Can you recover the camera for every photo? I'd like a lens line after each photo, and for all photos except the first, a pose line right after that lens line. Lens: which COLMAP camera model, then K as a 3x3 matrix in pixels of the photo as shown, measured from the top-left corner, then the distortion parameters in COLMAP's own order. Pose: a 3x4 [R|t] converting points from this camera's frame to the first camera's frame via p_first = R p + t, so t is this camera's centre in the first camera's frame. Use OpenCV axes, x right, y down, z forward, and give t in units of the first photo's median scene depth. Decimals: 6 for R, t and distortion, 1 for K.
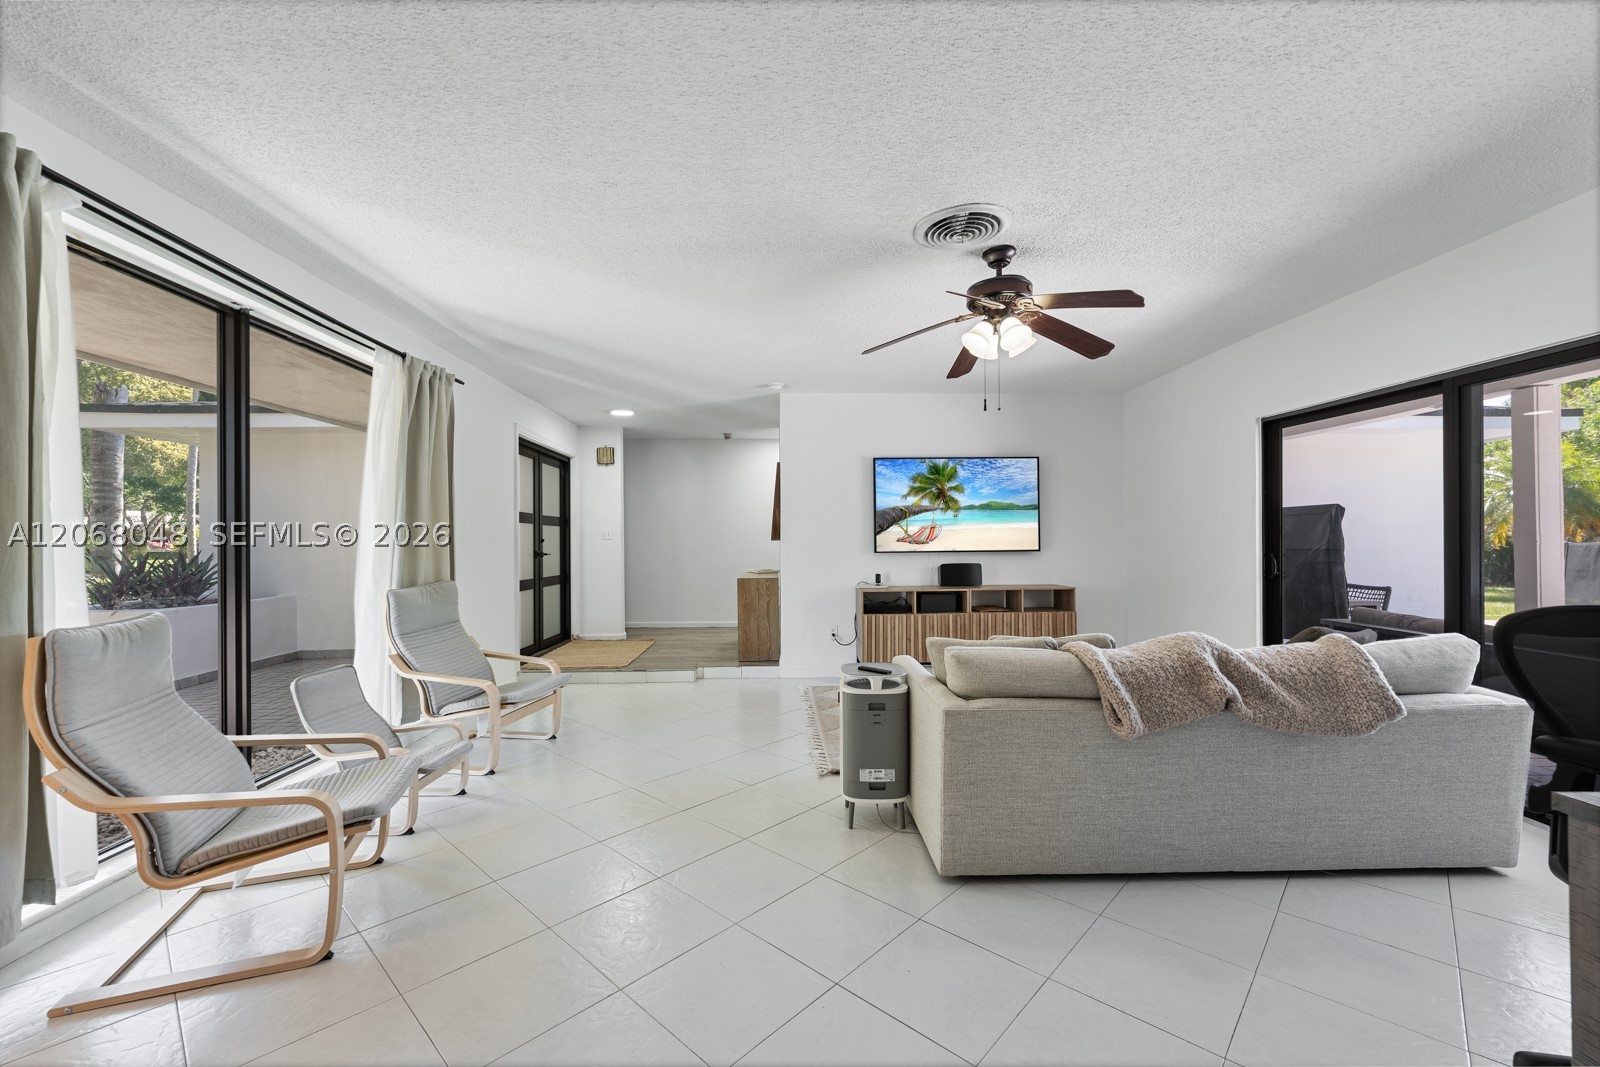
lens RADIAL K [[653.4, 0, 800.0], [0, 653.4, 533.5], [0, 0, 1]] dist [-0.001428, -0.000269]
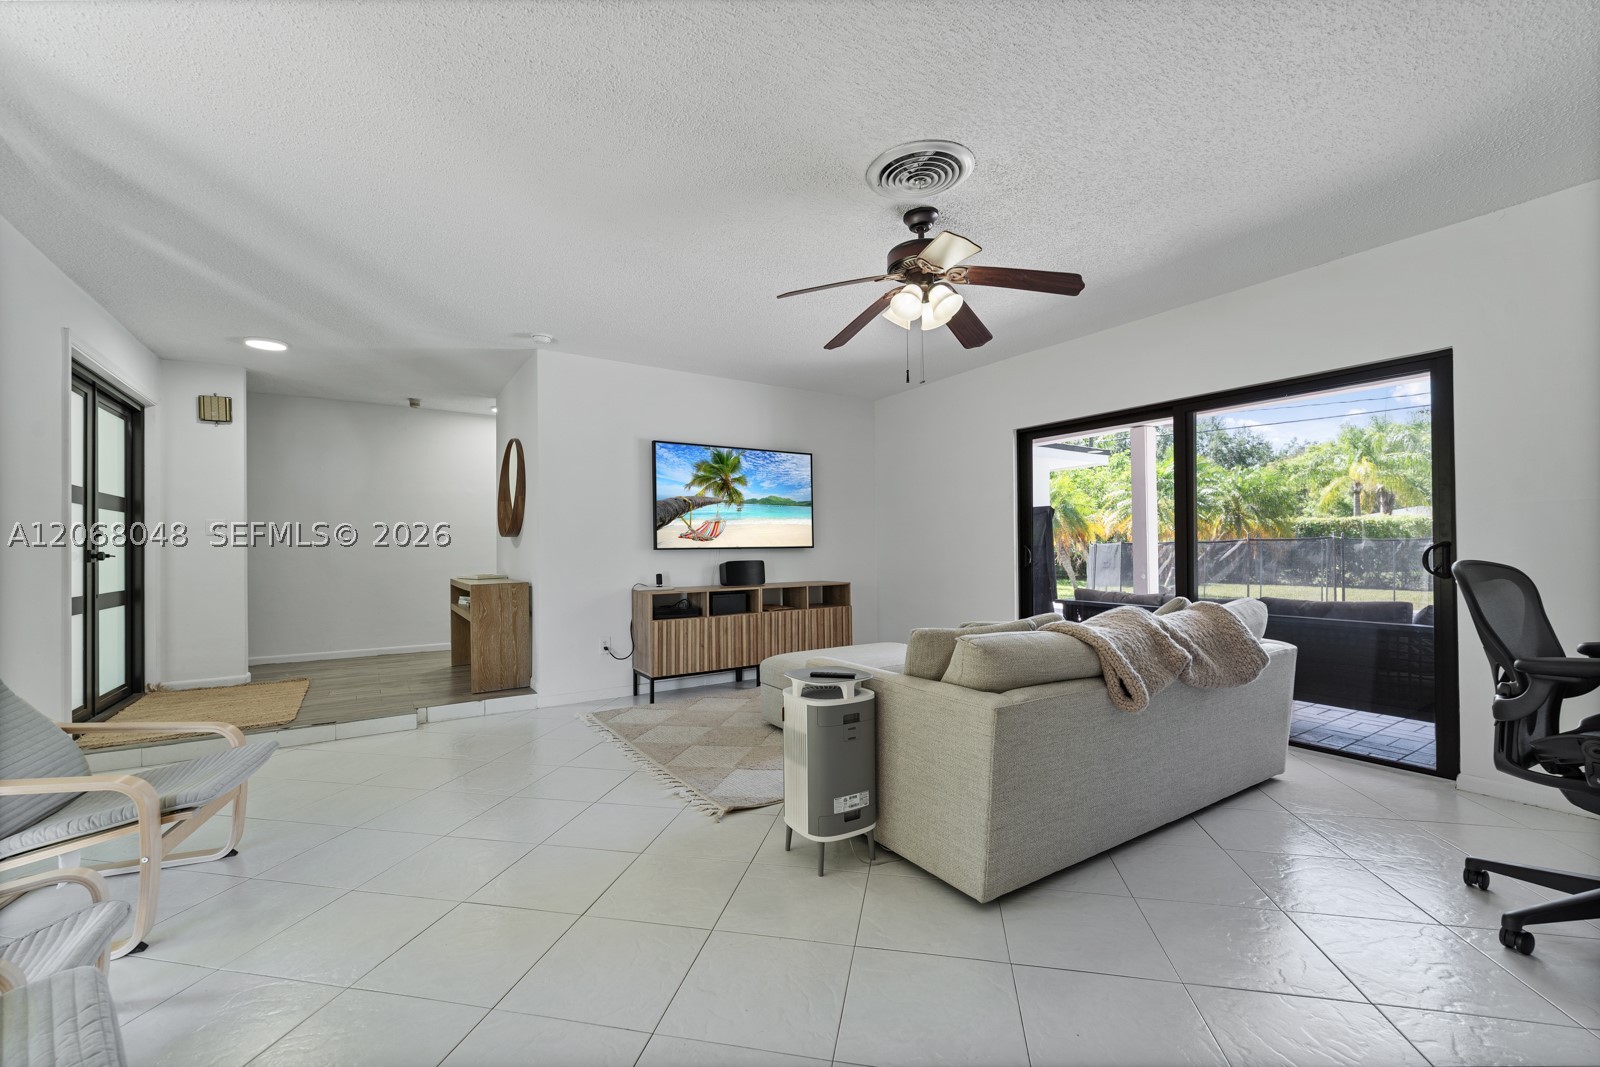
lens RADIAL K [[657.5, 0, 798.0], [0, 657.5, 536.6], [0, 0, 1]] dist [-0.000120, 0.000161]
pose [[0.853072, 0.007918, 0.521733, -0.179006], [-0.002145, 0.999930, -0.011668, 0.022086], [-0.521789, 0.008835, 0.853029, 0.156893]]
